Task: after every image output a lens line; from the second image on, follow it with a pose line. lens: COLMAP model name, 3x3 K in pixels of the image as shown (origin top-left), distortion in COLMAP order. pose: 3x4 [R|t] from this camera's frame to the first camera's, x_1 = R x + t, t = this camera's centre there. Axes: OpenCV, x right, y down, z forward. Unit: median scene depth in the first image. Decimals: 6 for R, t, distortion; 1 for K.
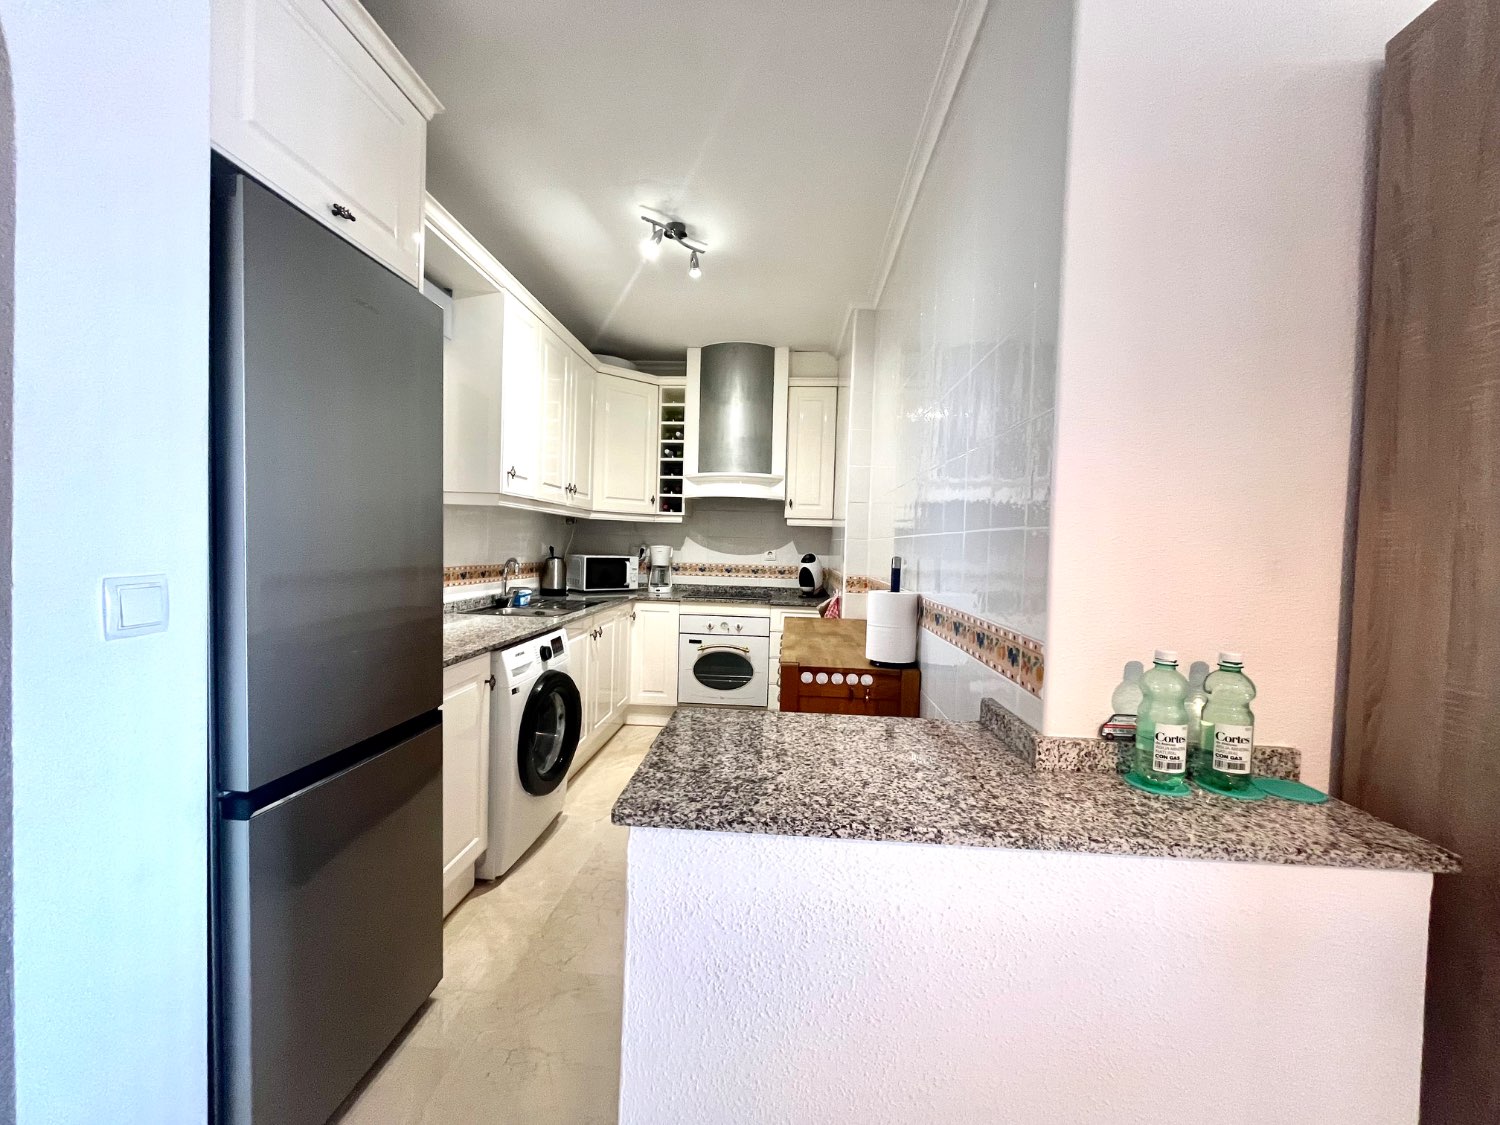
lens RADIAL K [[602.7, 0, 751.7], [0, 602.7, 563.2], [0, 0, 1]] dist [-0.003778, -0.000592]
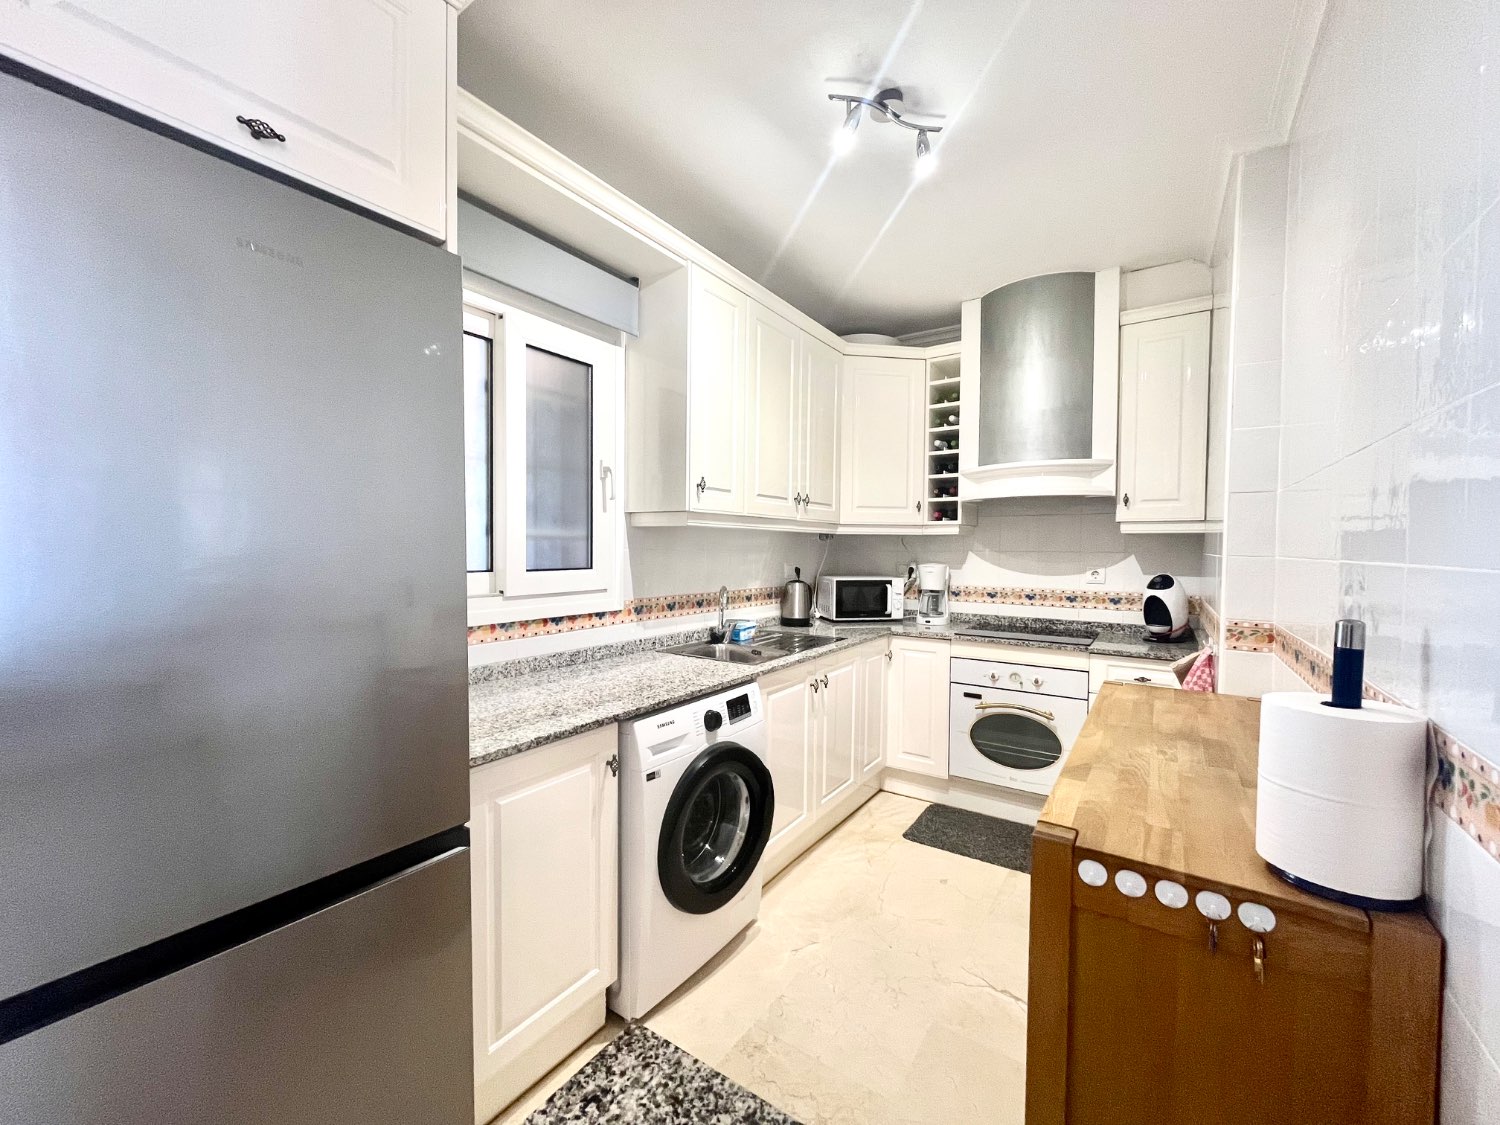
lens RADIAL K [[602.7, 0, 747.5], [0, 602.7, 564.2], [0, 0, 1]] dist [-0.003778, -0.000592]
pose [[0.856338, -0.008210, -0.516351, 0.058206], [0.002216, 0.999923, -0.012223, -0.024877], [0.516412, 0.009323, 0.856290, 0.254183]]
